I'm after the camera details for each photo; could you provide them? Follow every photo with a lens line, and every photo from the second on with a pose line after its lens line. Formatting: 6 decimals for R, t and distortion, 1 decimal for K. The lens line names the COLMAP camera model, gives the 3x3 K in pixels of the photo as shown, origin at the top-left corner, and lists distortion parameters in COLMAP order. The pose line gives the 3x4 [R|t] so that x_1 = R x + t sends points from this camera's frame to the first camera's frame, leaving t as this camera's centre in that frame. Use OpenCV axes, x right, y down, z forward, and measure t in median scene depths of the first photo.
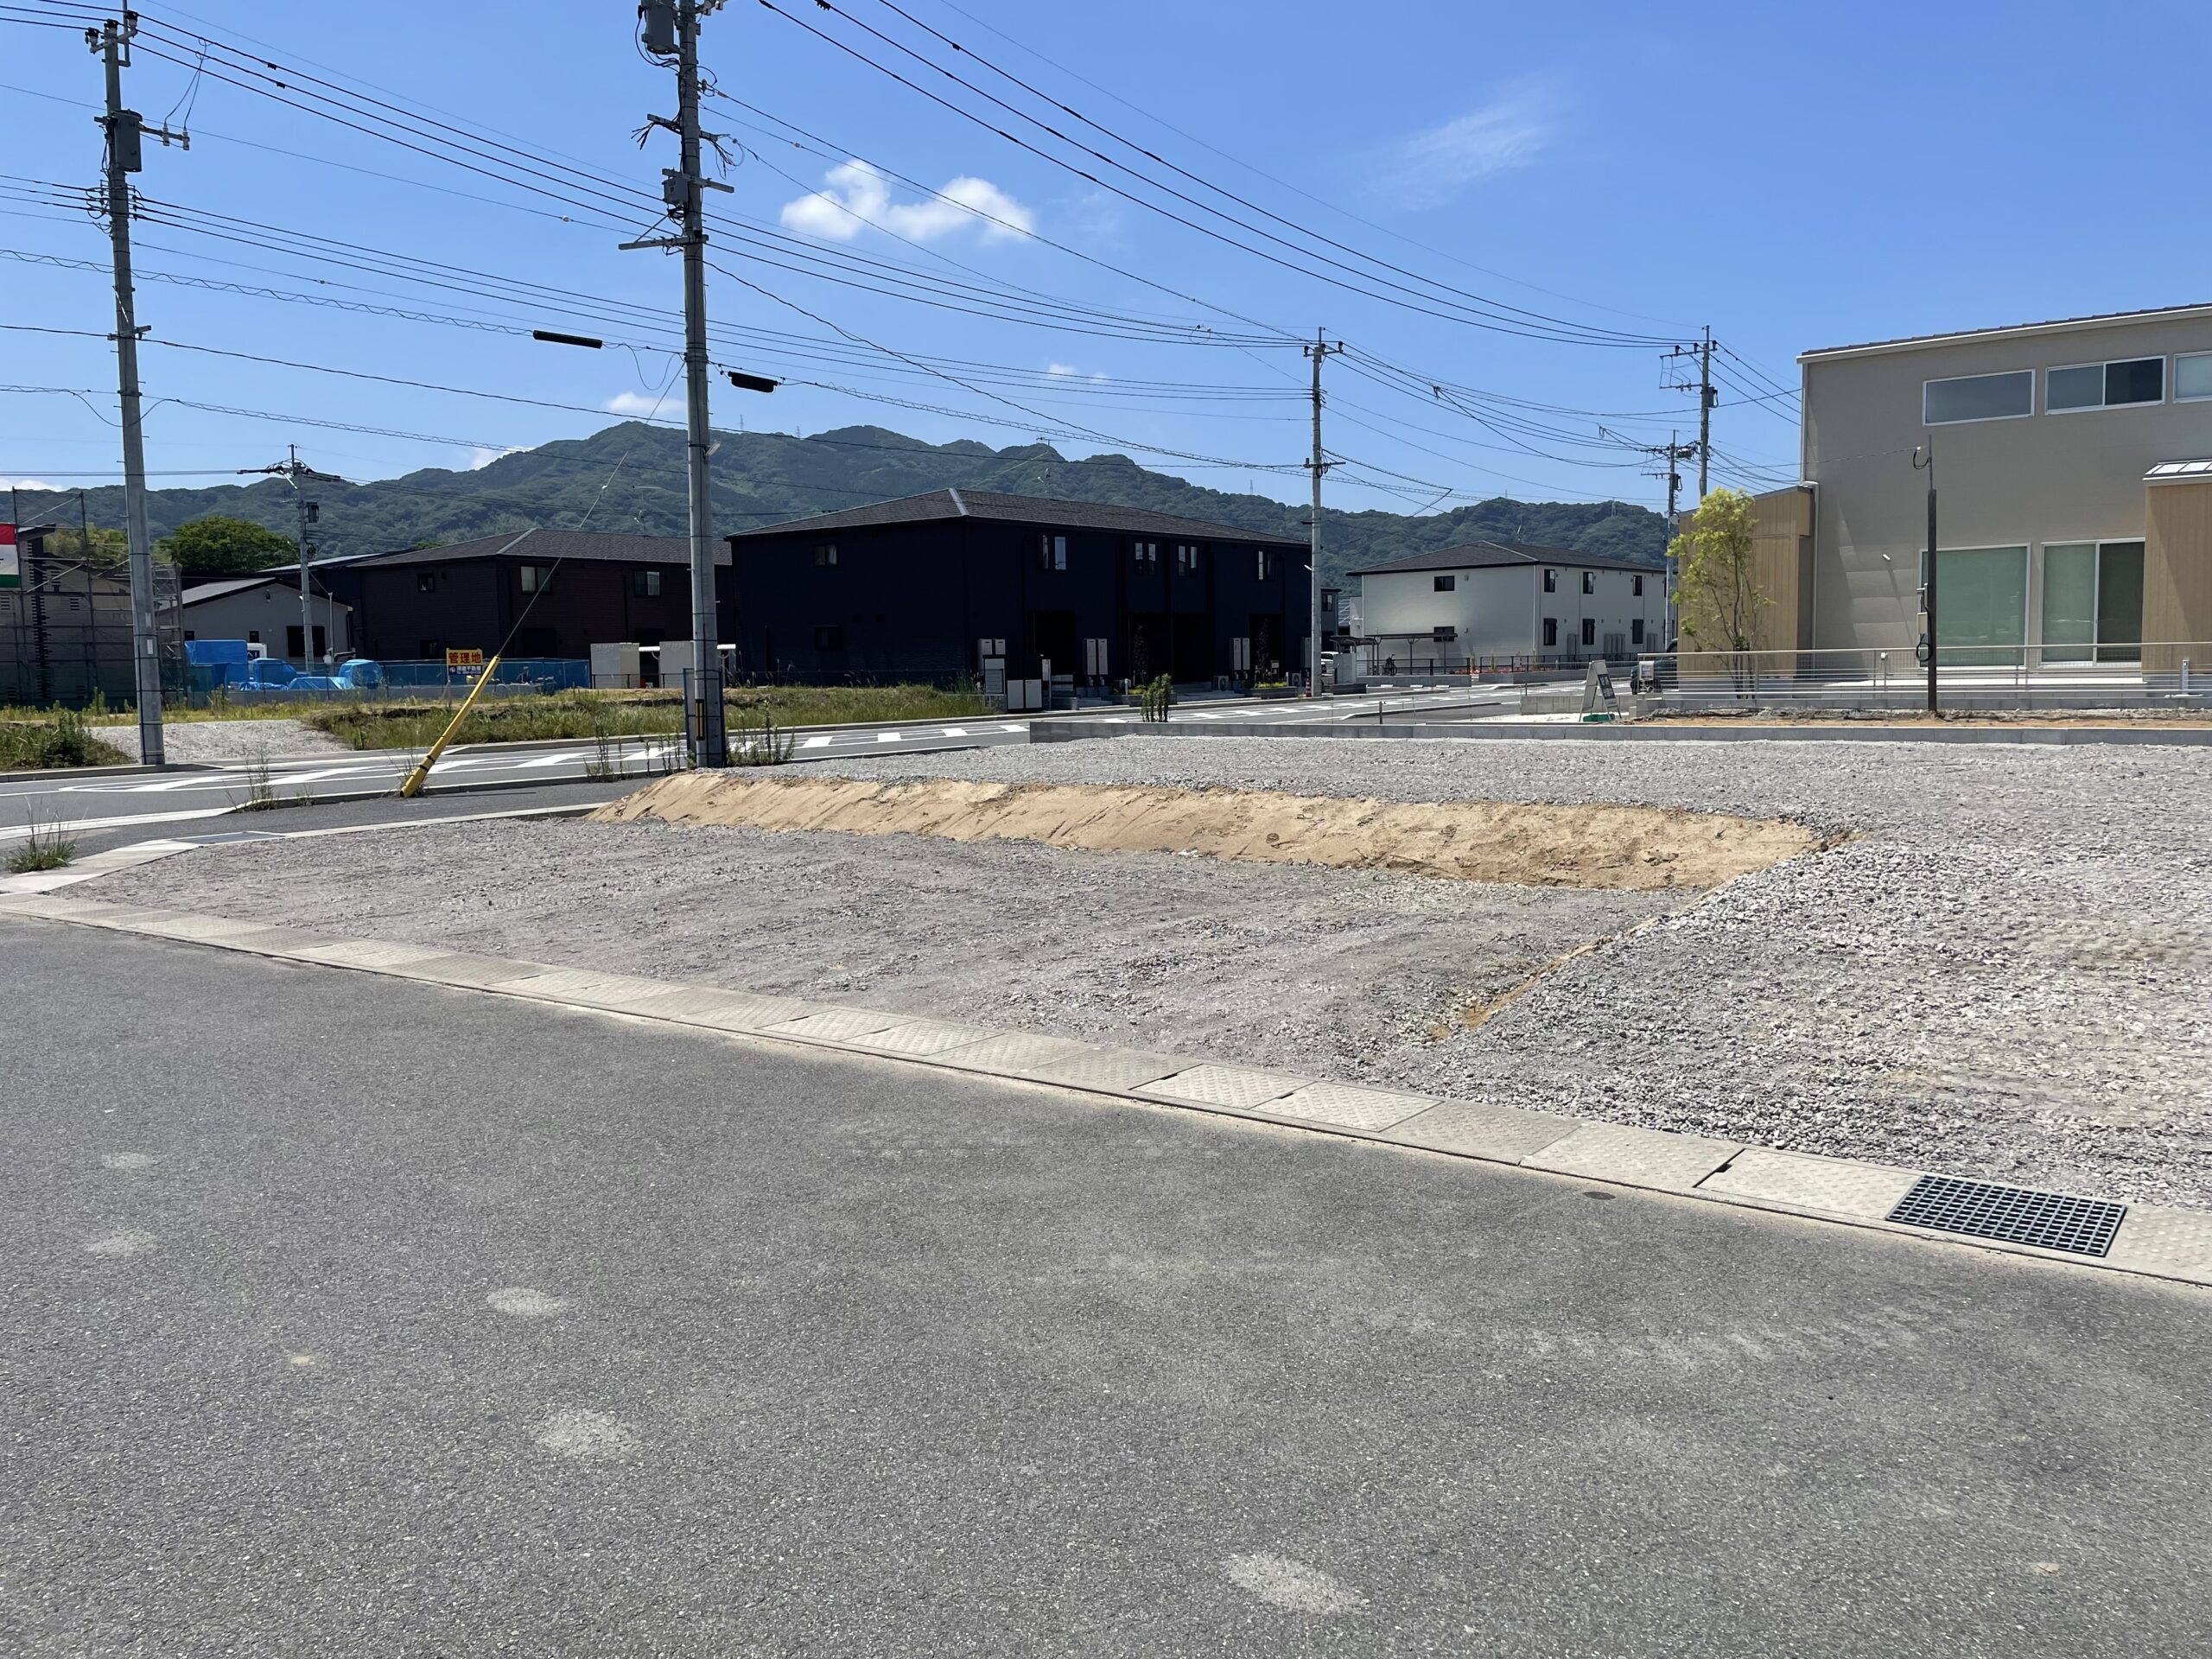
lens RADIAL K [[1673.5, 0, 1096.5], [0, 1673.5, 820.0], [0, 0, 1]] dist [0.106105, -0.138326]
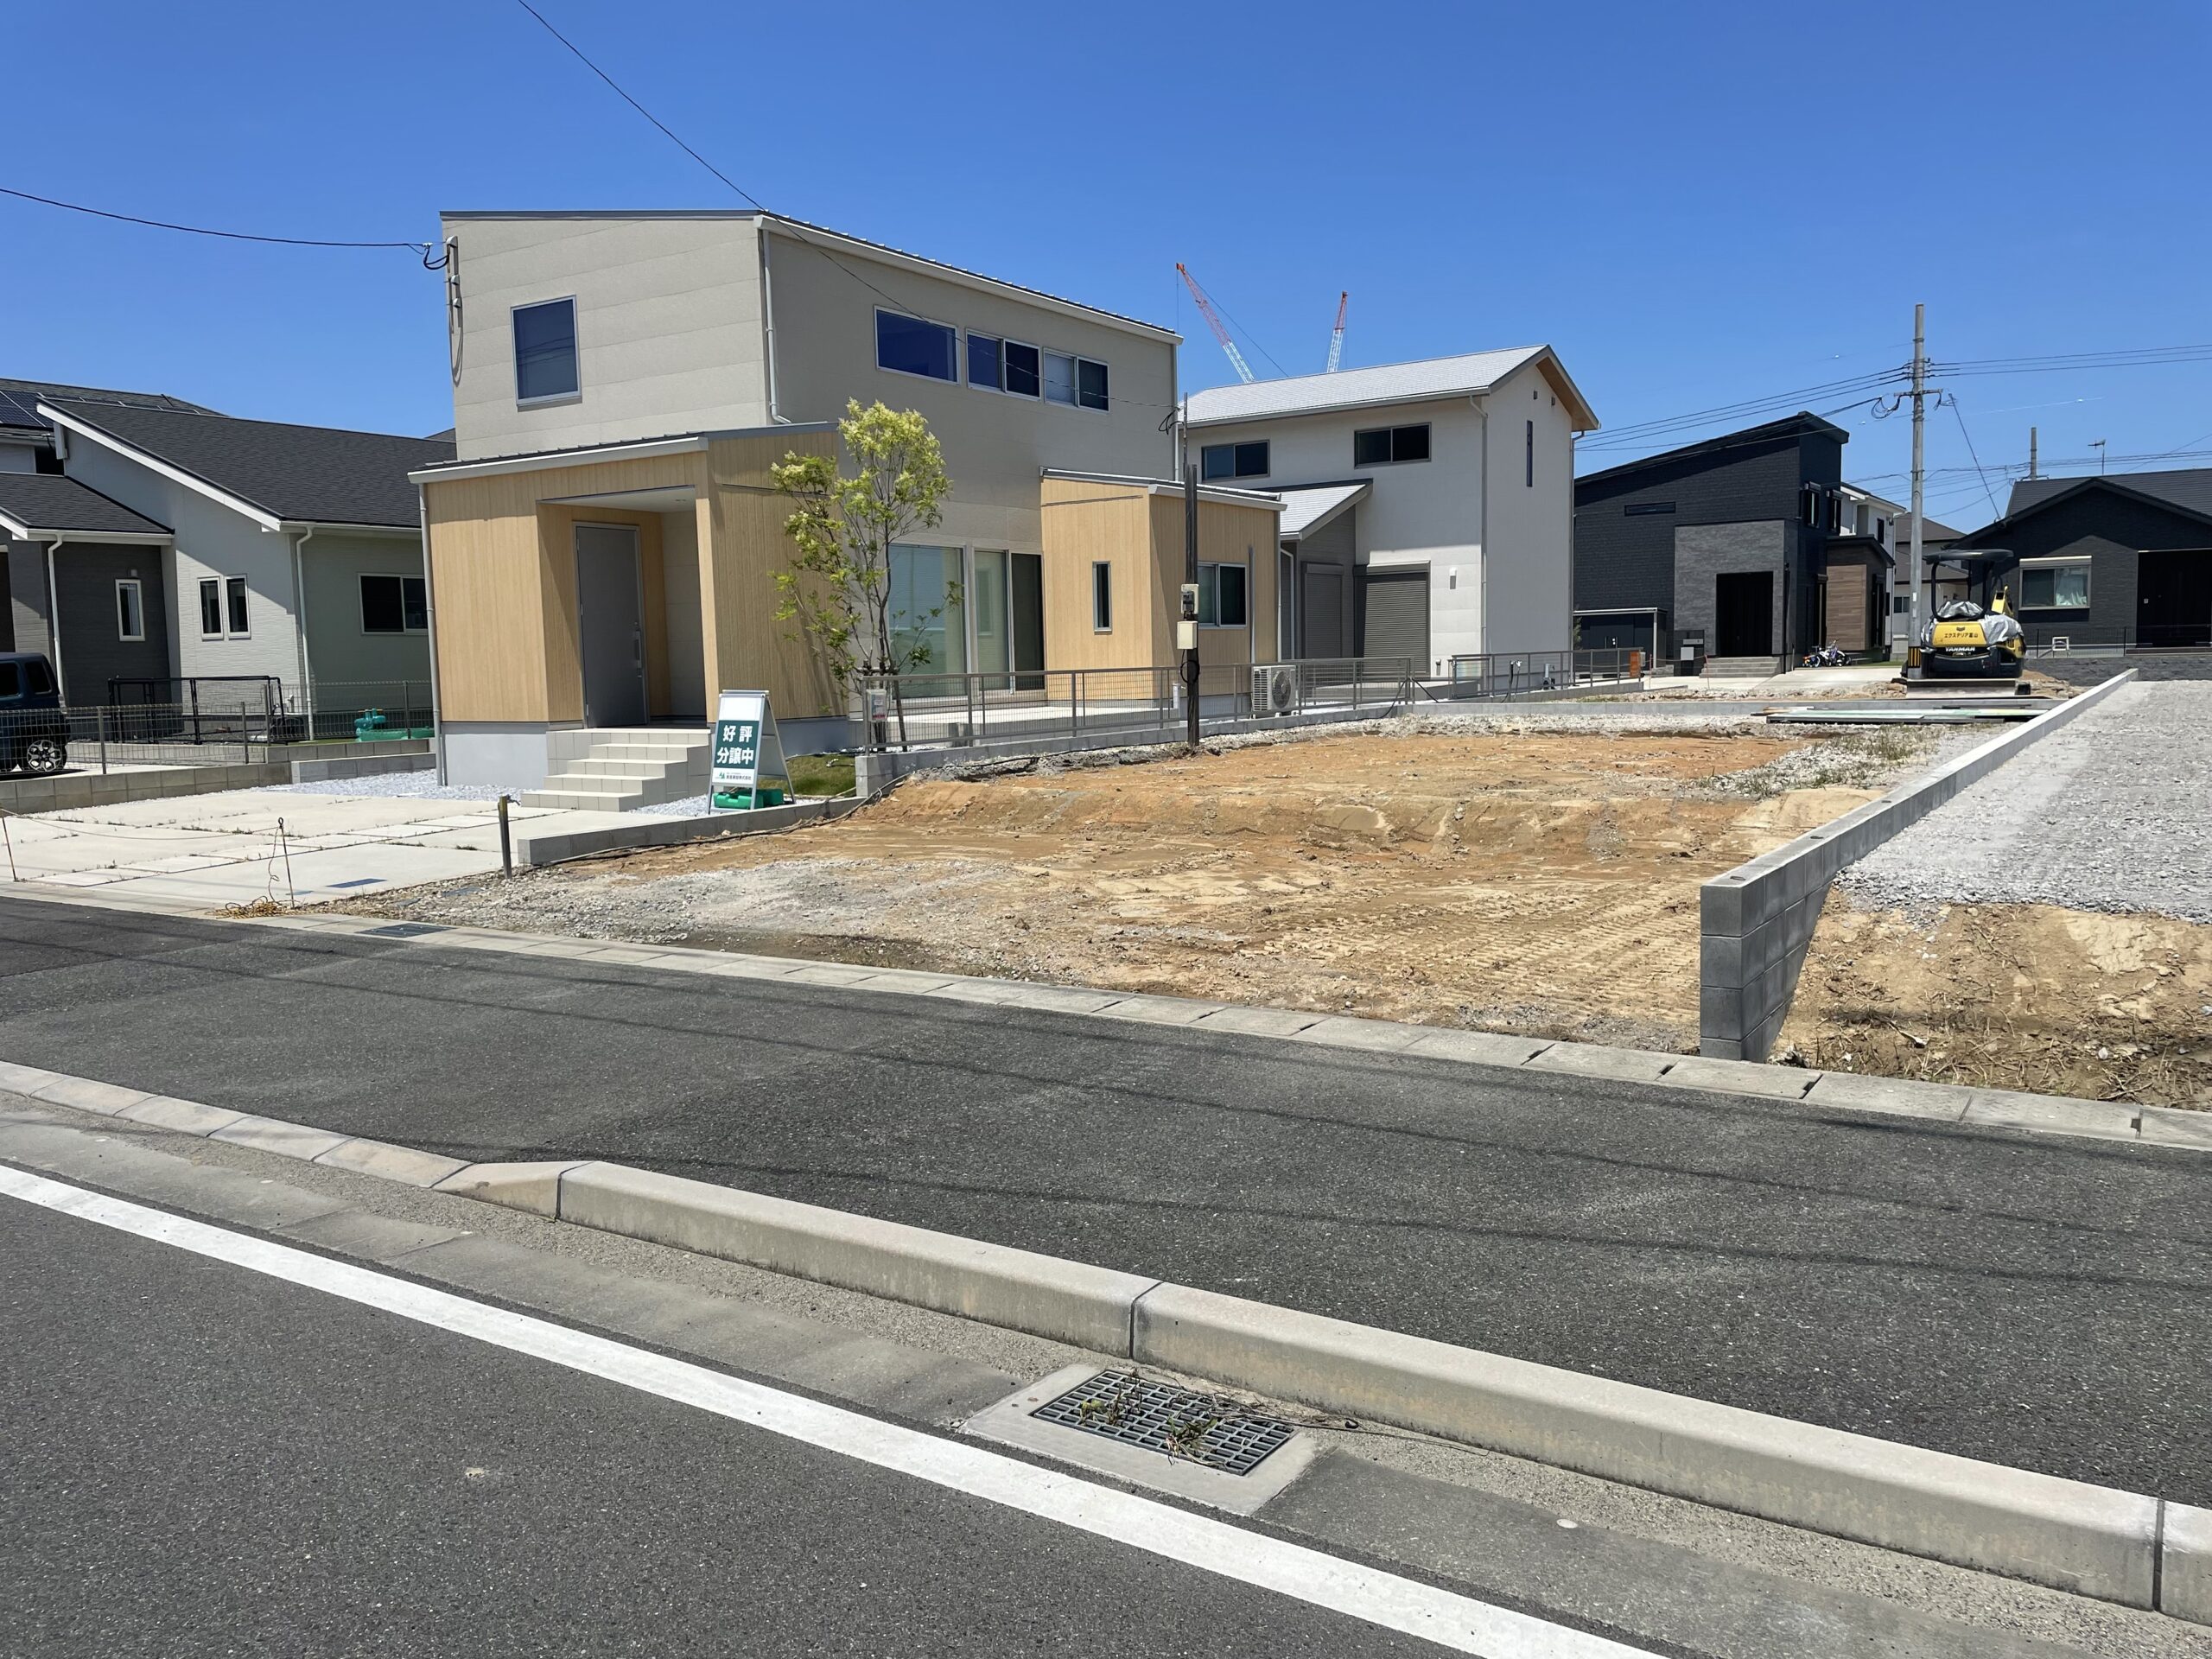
lens RADIAL K [[1673.5, 0, 1096.5], [0, 1673.5, 820.0], [0, 0, 1]] dist [0.106105, -0.138326]
pose [[-0.076918, -0.075961, 0.994140, -1.379023], [0.118954, 0.989273, 0.084793, -0.490549], [-0.989916, 0.124779, -0.067057, 5.307547]]
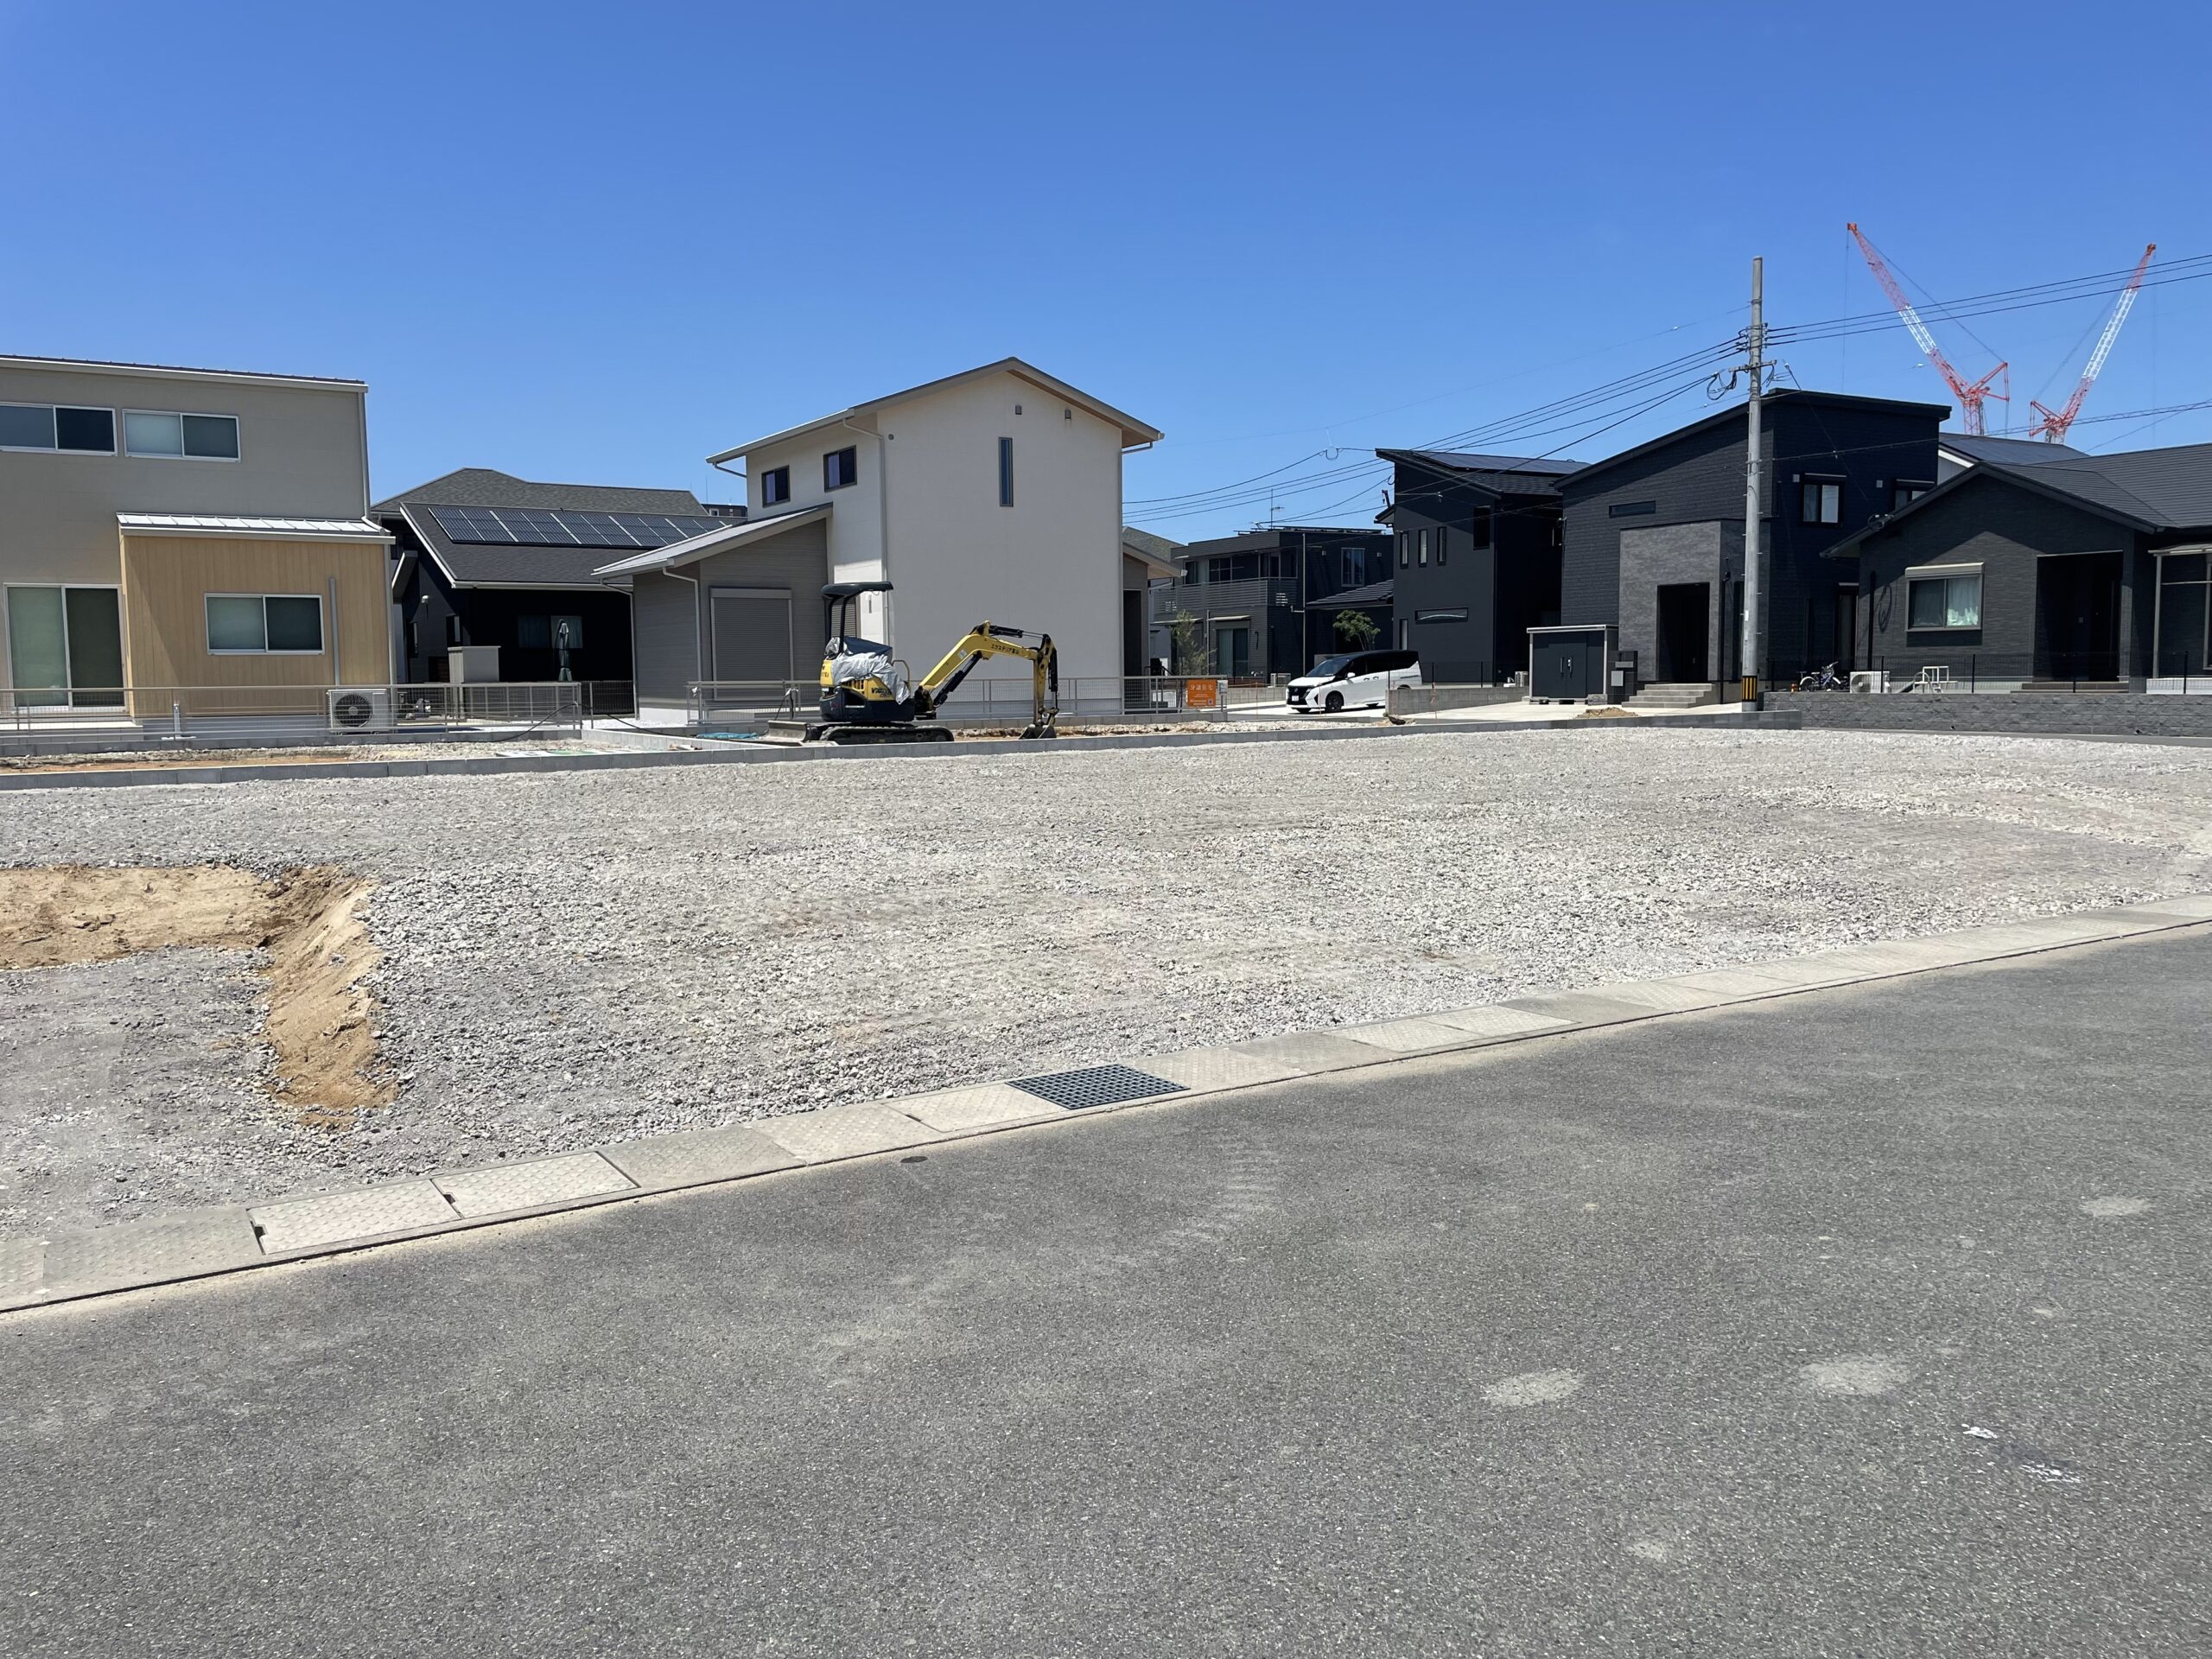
lens RADIAL K [[1673.5, 0, 1096.5], [0, 1673.5, 820.0], [0, 0, 1]] dist [0.106105, -0.138326]
pose [[0.363677, -0.065665, 0.929208, -0.648378], [0.093593, 0.995040, 0.033686, -0.024299], [-0.926811, 0.074717, 0.368019, 0.455942]]
